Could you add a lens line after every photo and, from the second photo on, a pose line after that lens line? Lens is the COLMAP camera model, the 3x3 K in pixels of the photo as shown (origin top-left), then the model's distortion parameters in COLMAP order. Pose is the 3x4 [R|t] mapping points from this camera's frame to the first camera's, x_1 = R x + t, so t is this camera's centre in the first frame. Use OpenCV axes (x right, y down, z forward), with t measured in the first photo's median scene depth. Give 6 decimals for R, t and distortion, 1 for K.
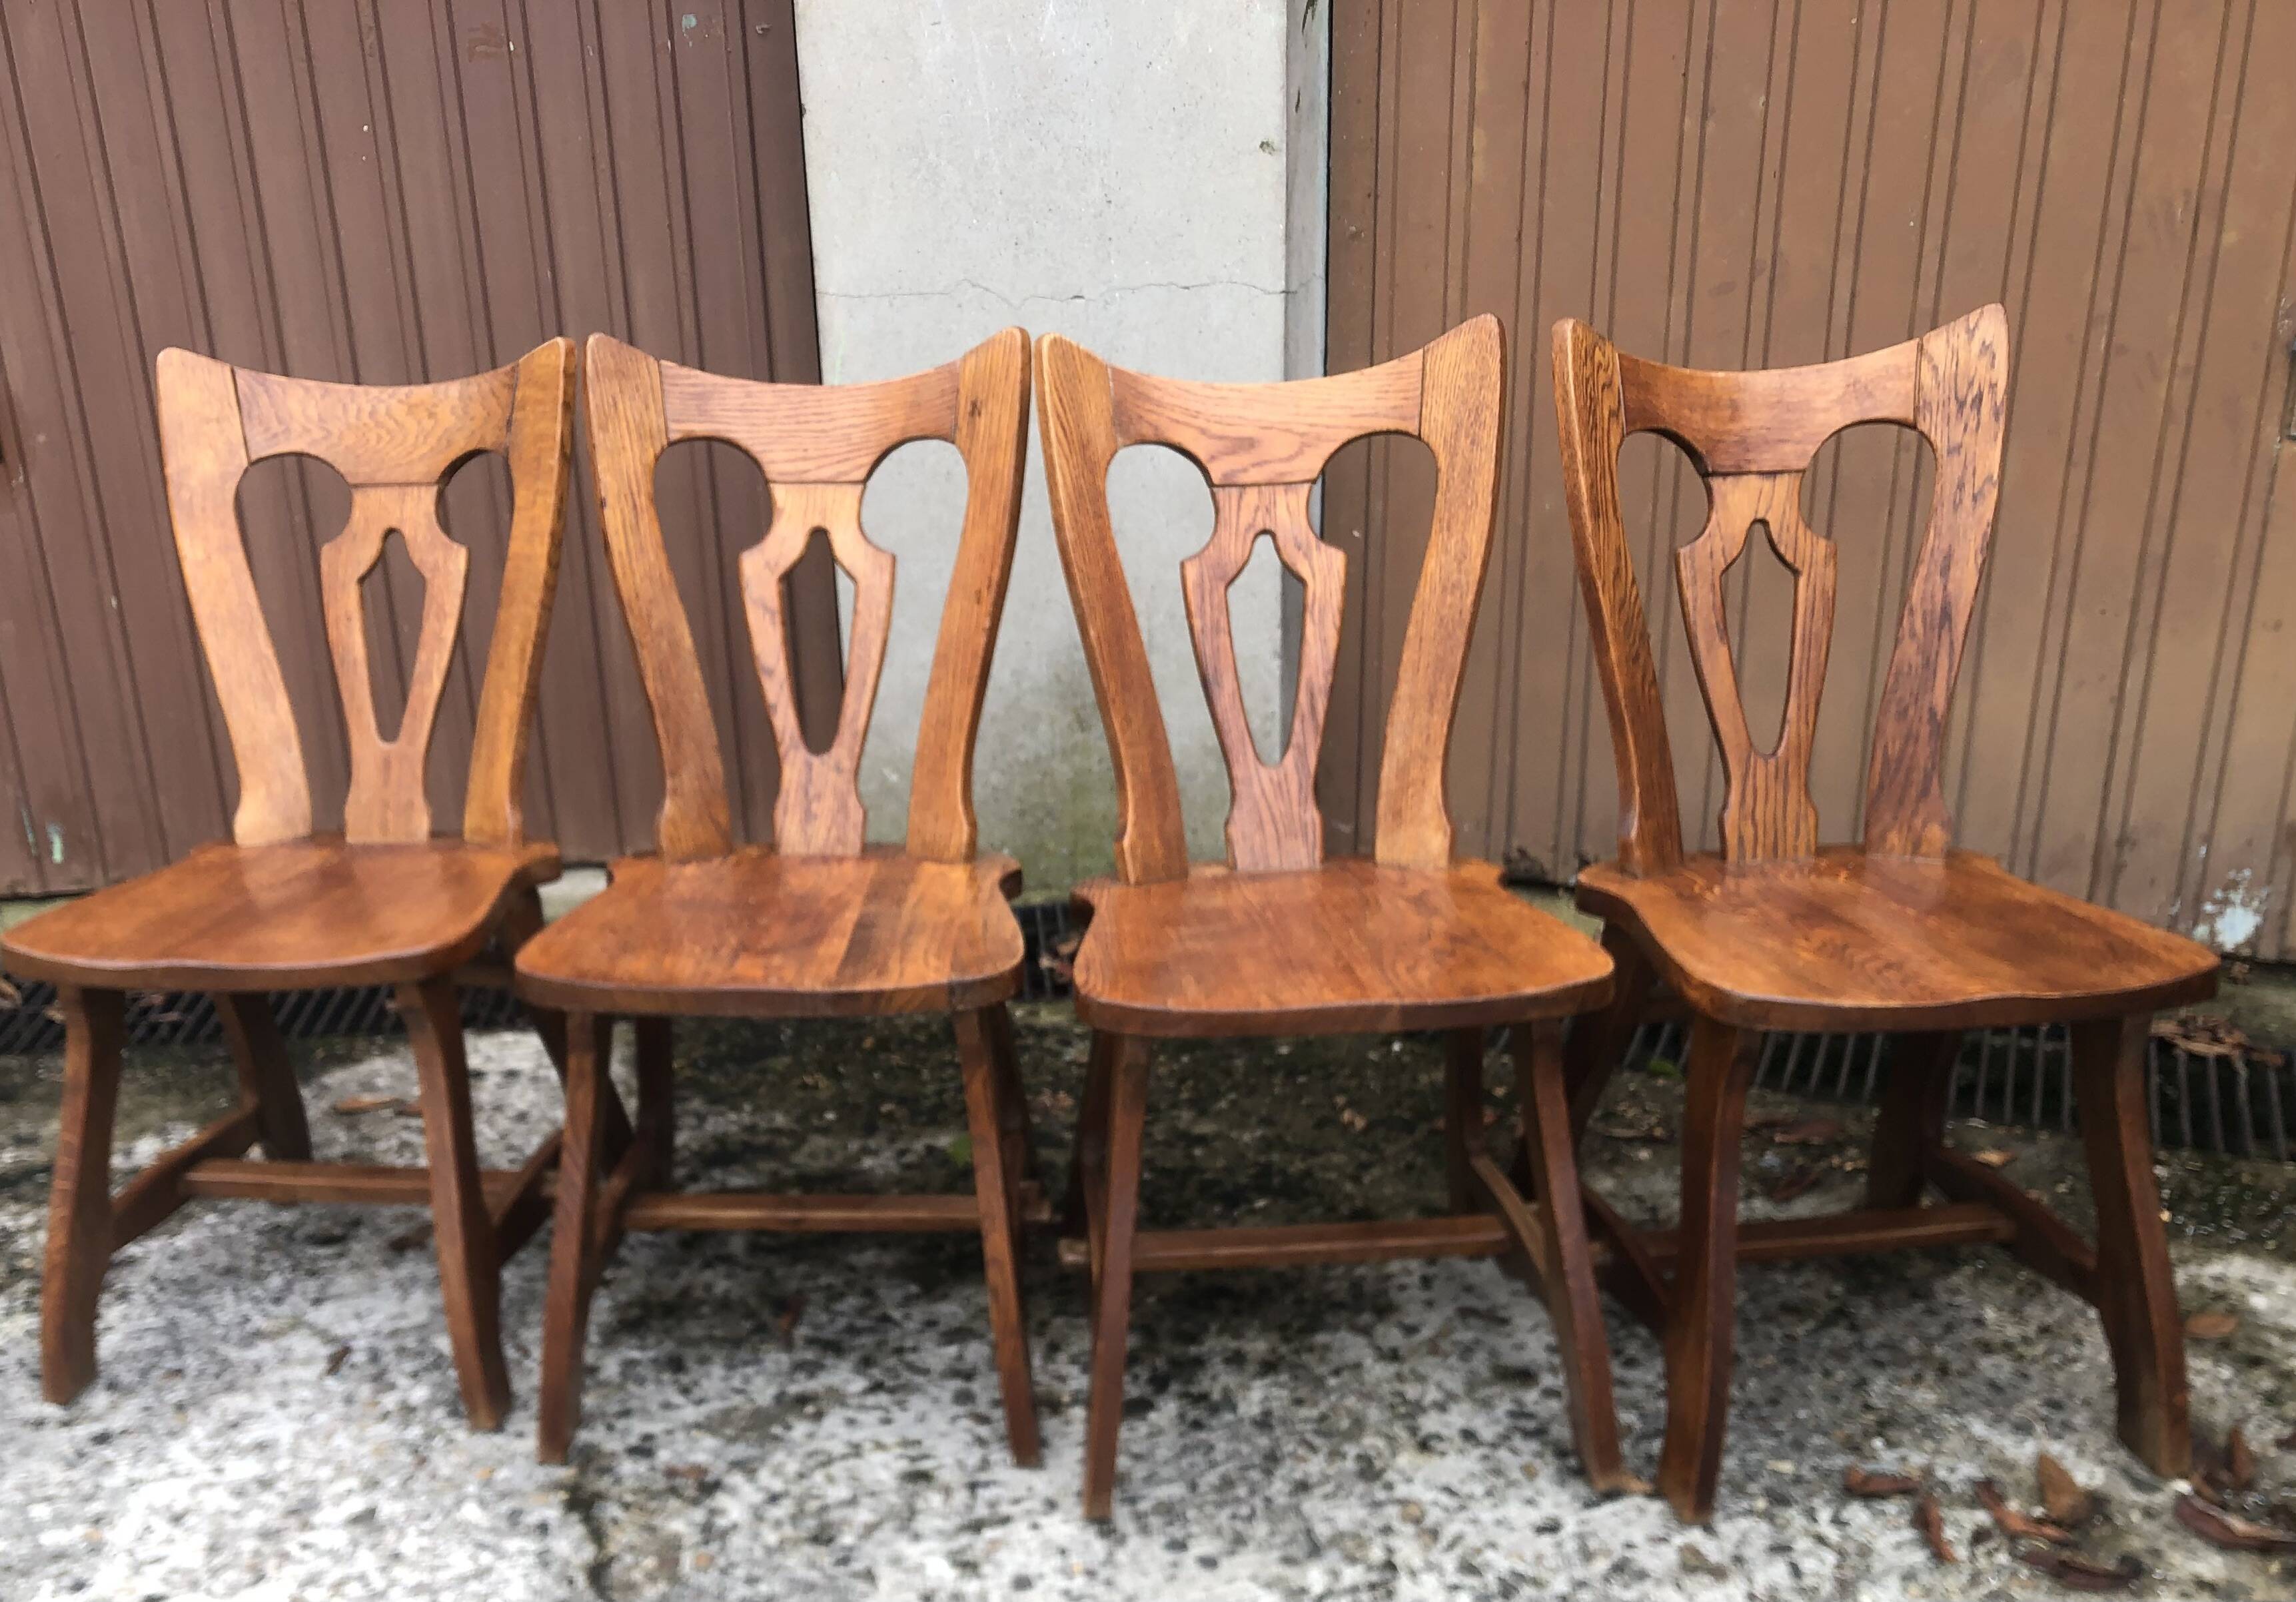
lens RADIAL K [[2253.8, 0, 1014.4], [0, 2253.8, 924.2], [0, 0, 1]] dist [0.059318, -0.139960]
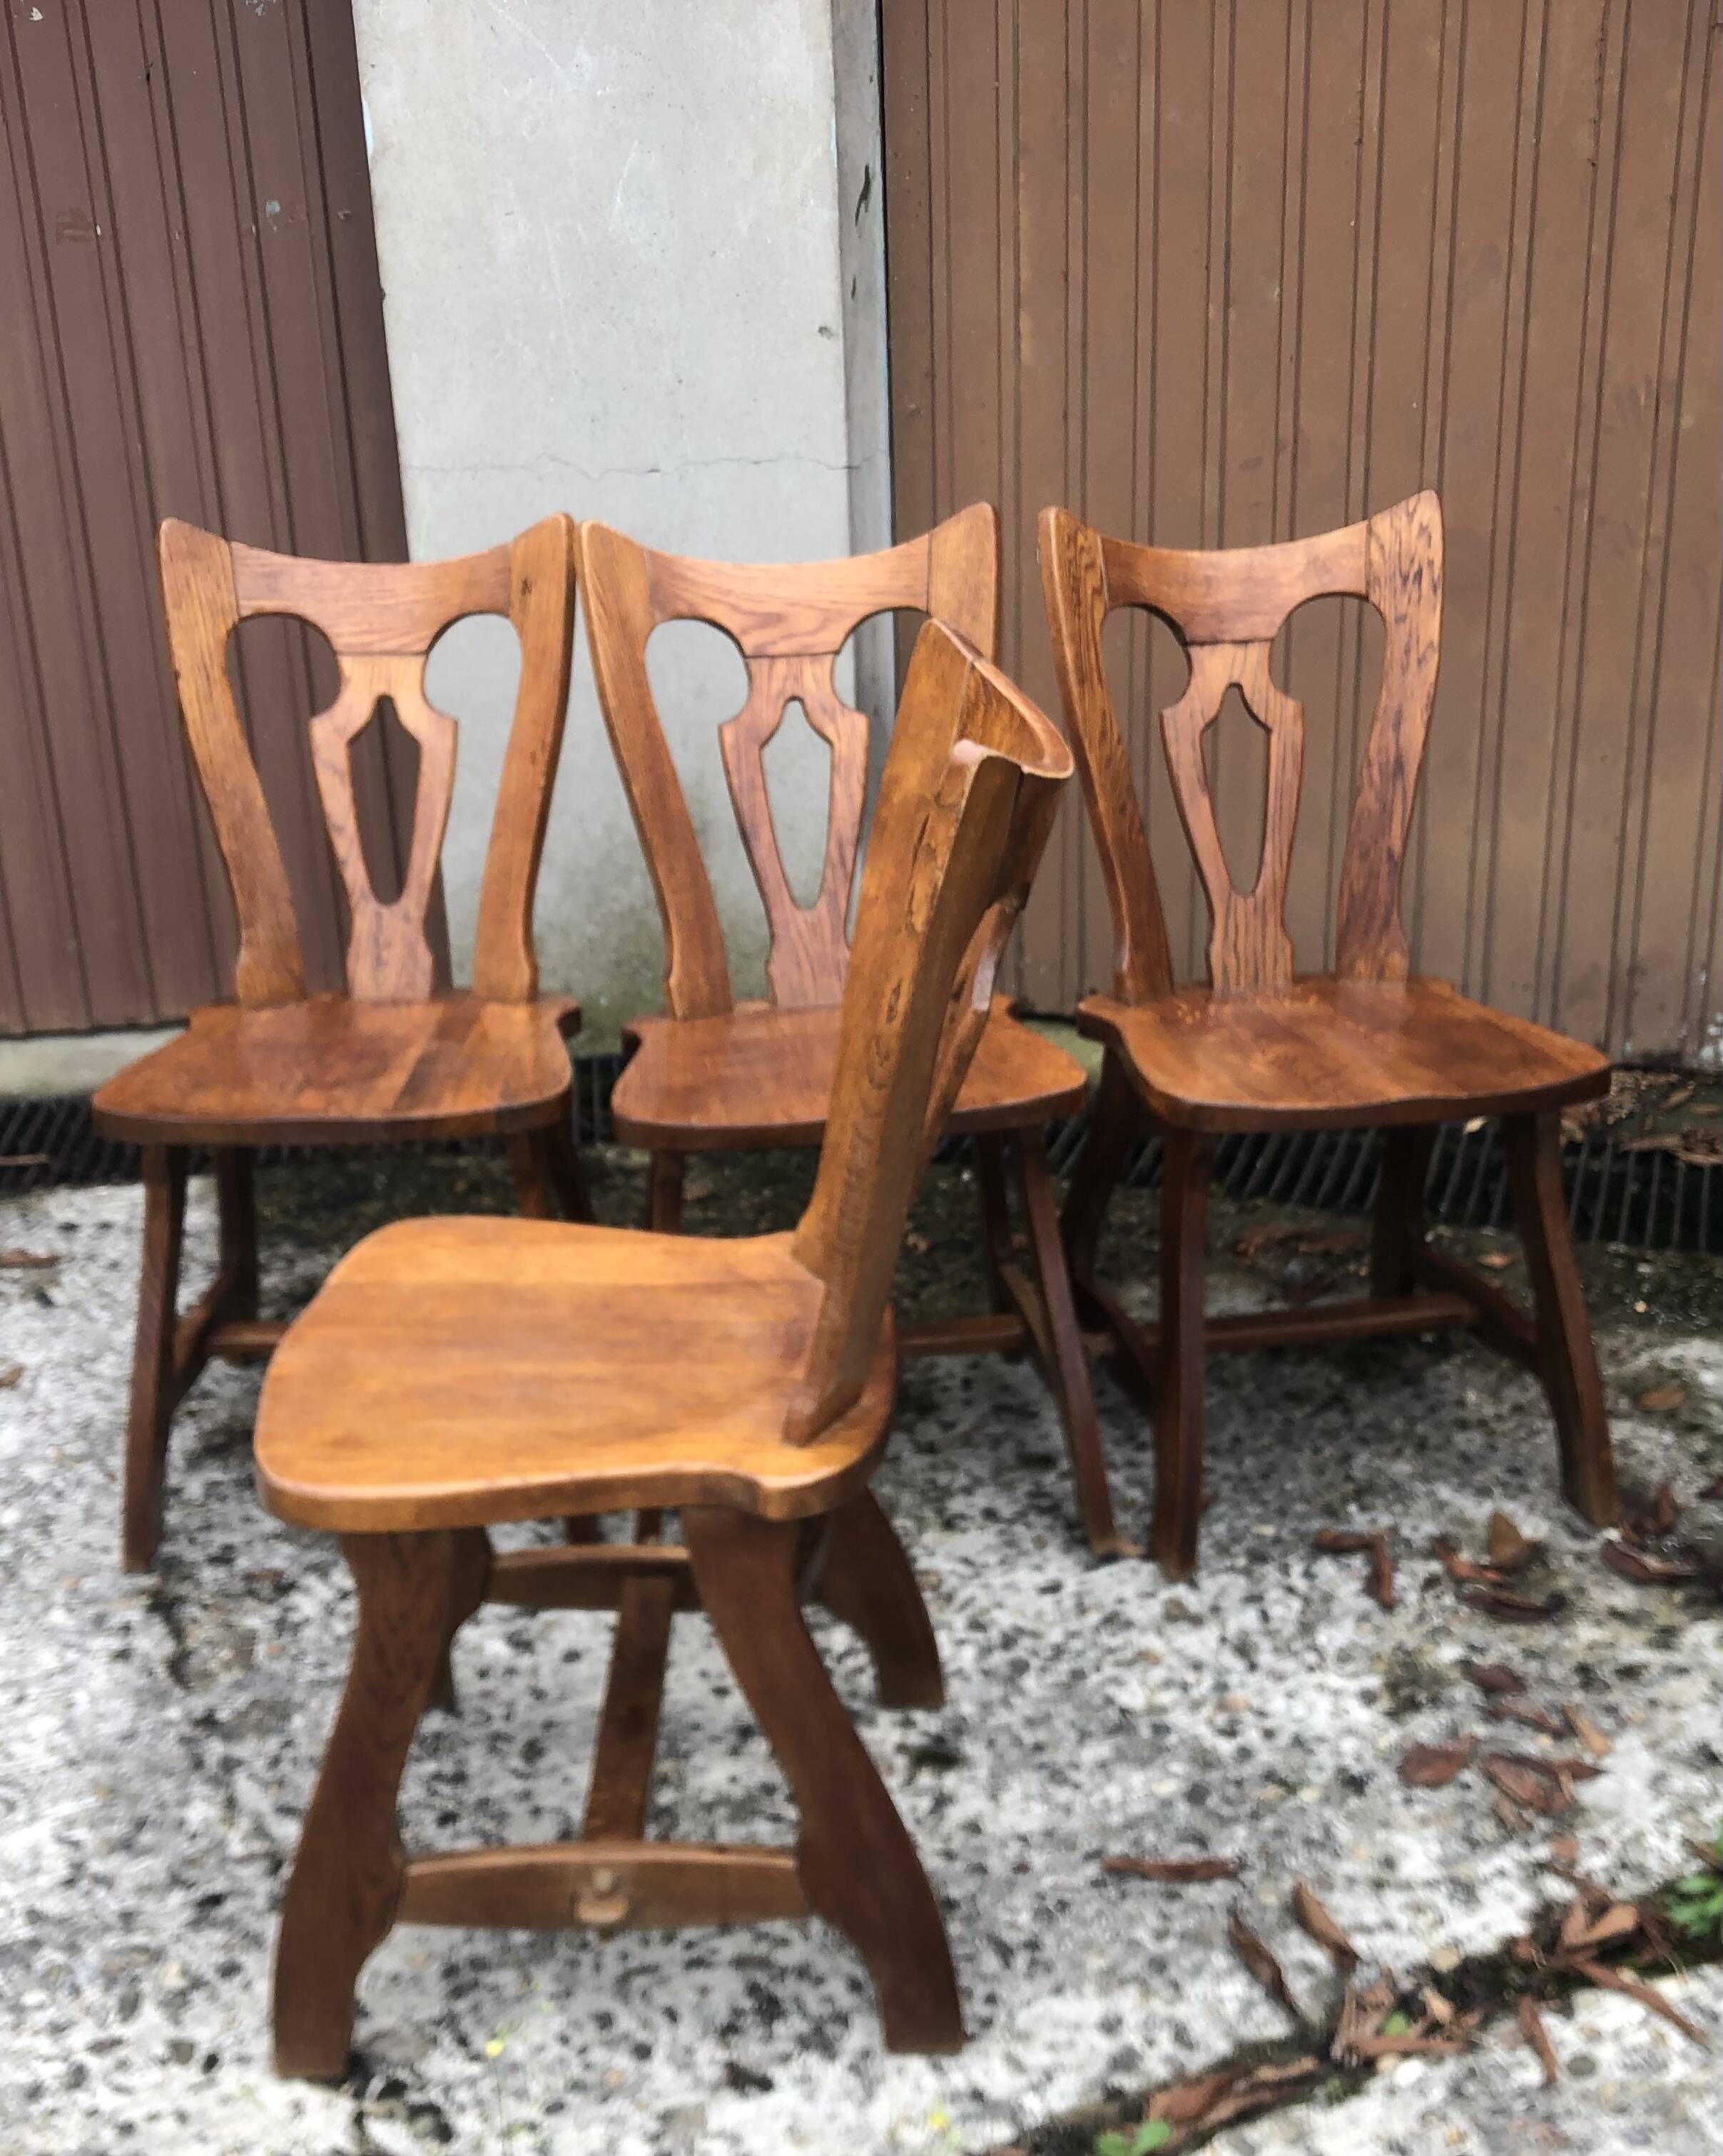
lens RADIAL K [[2396.5, 0, 871.8], [0, 2396.5, 1005.7], [0, 0, 1]] dist [0.156229, -0.533948]
pose [[0.996951, -0.019451, 0.075569, 0.057539], [0.022252, 0.999090, -0.036398, 0.019733], [-0.074792, 0.037968, 0.996476, -0.165256]]
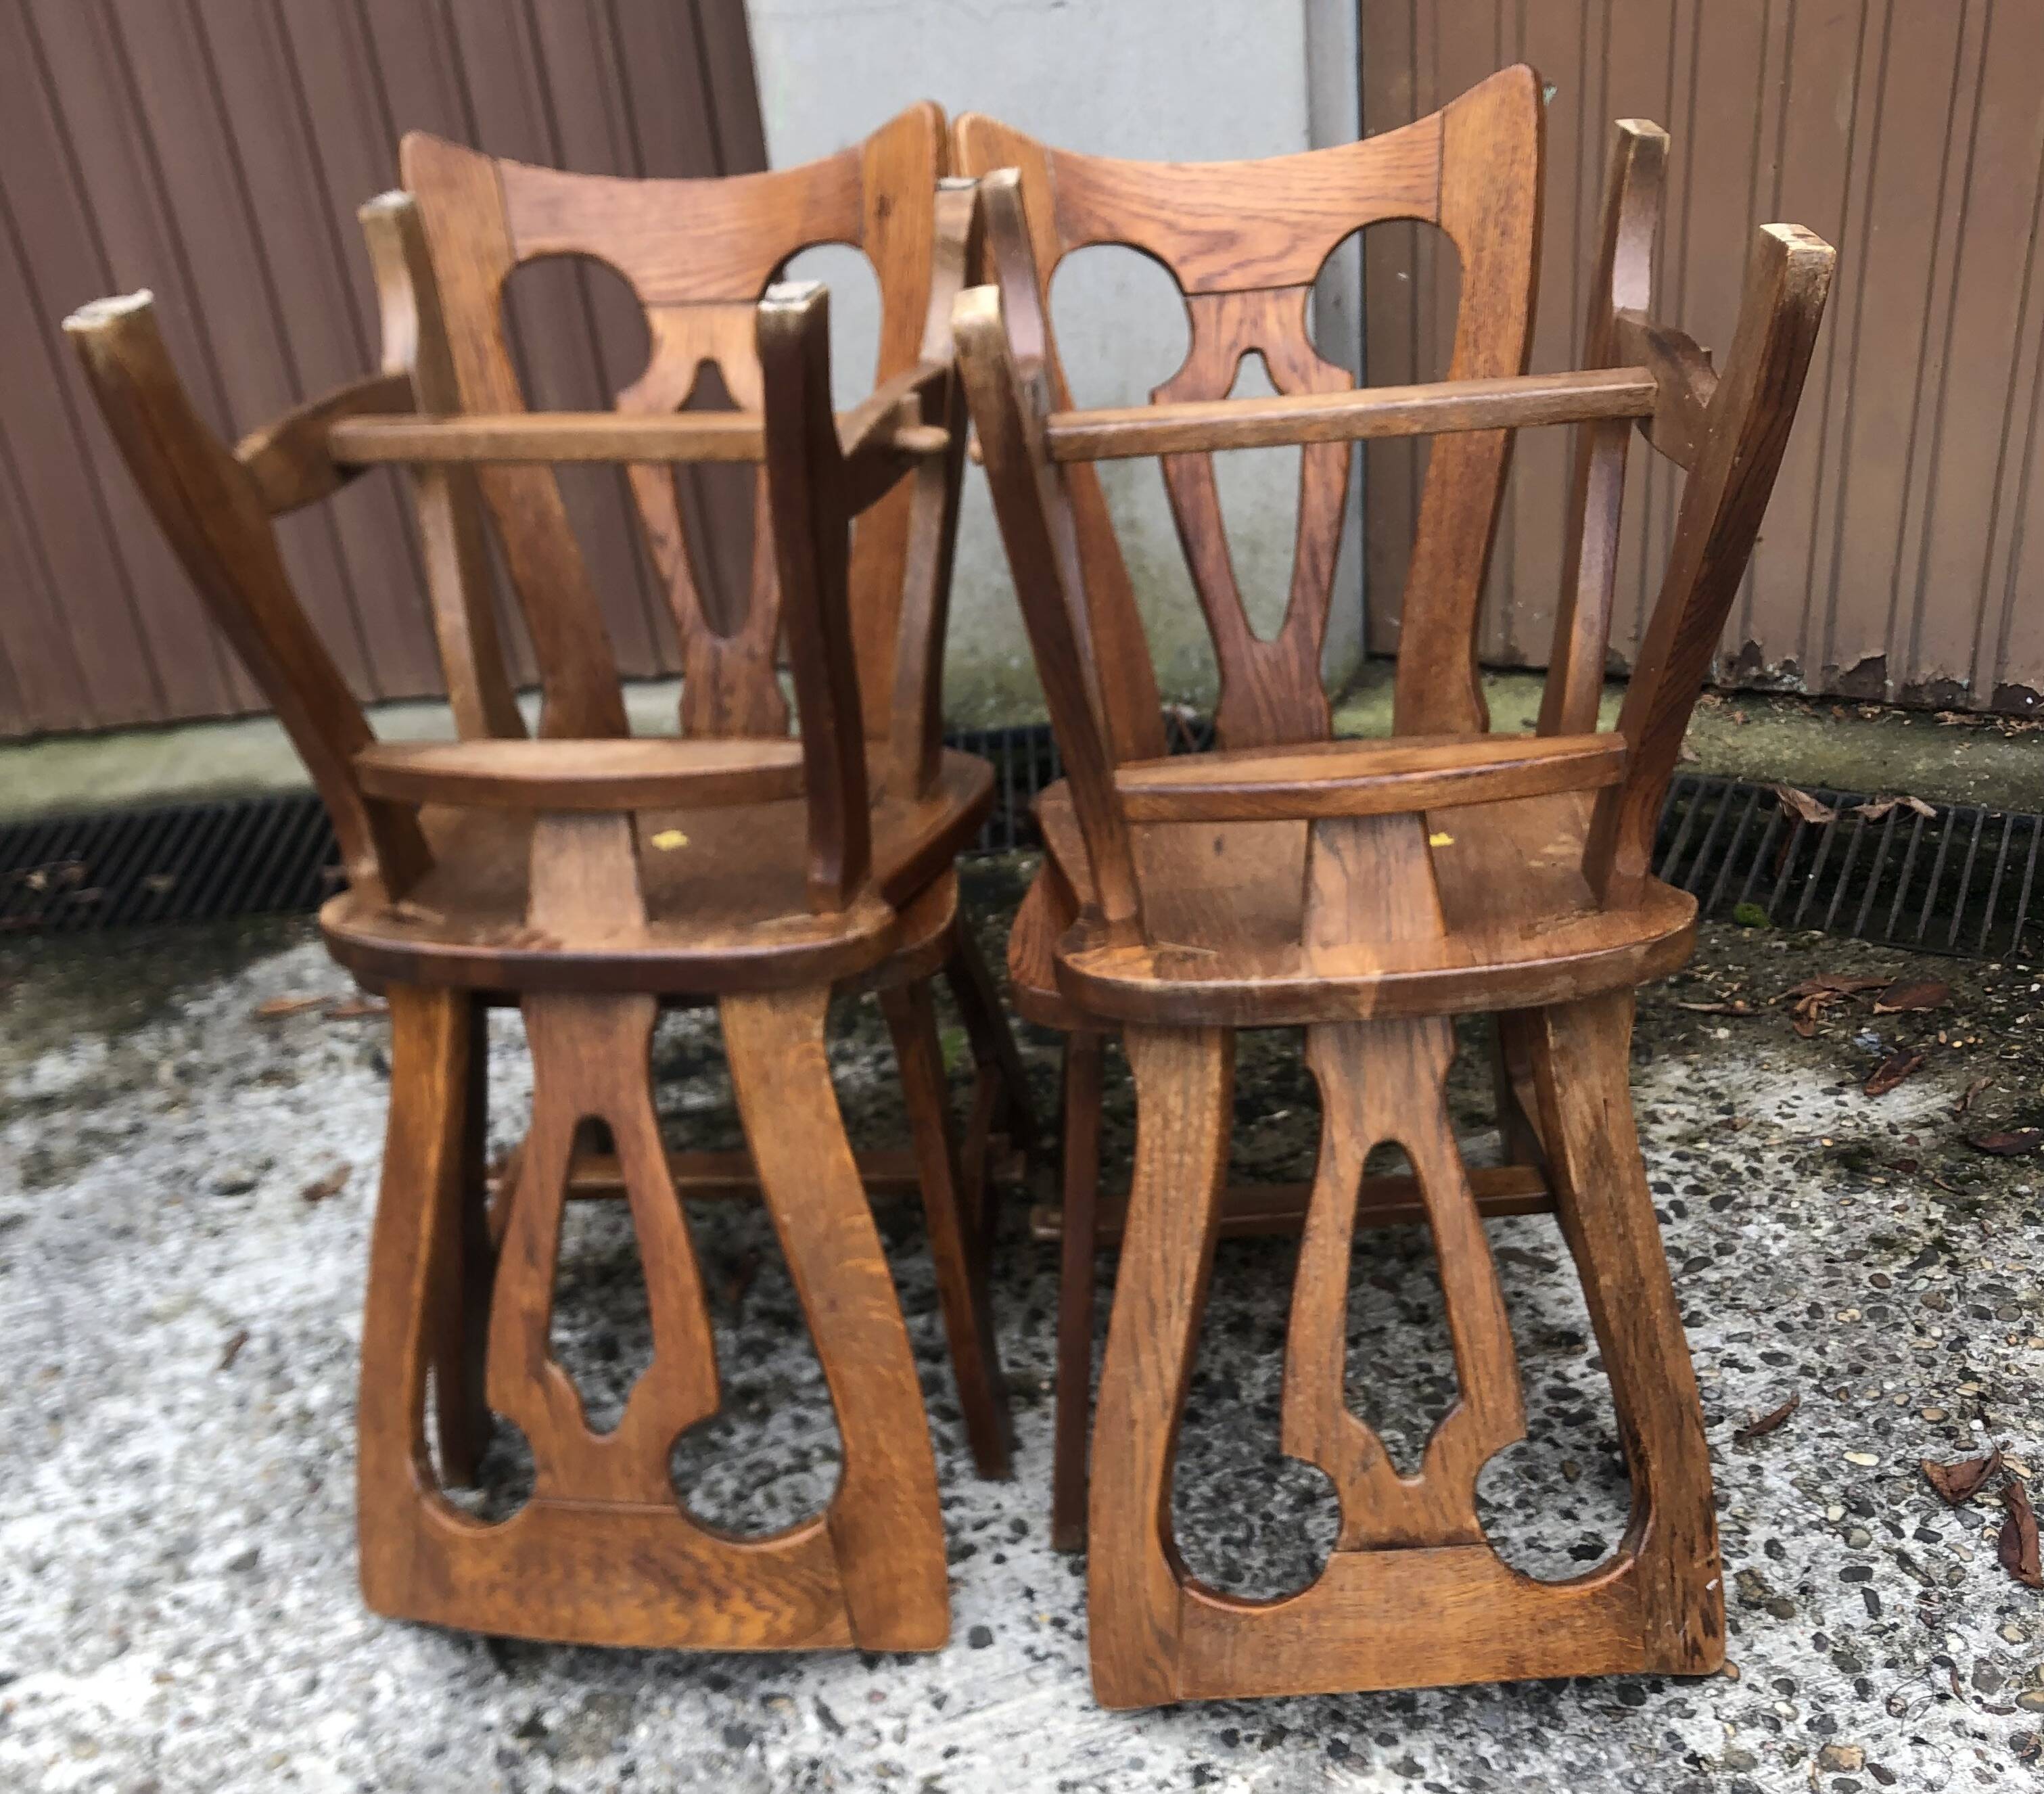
lens RADIAL K [[2282.8, 0, 1072.8], [0, 2282.8, 991.0], [0, 0, 1]] dist [0.077131, -0.243605]
pose [[0.999029, -0.034514, -0.027375, 0.062893], [0.038646, 0.984937, 0.168539, -0.089477], [0.021146, -0.169433, 0.985315, 0.149493]]
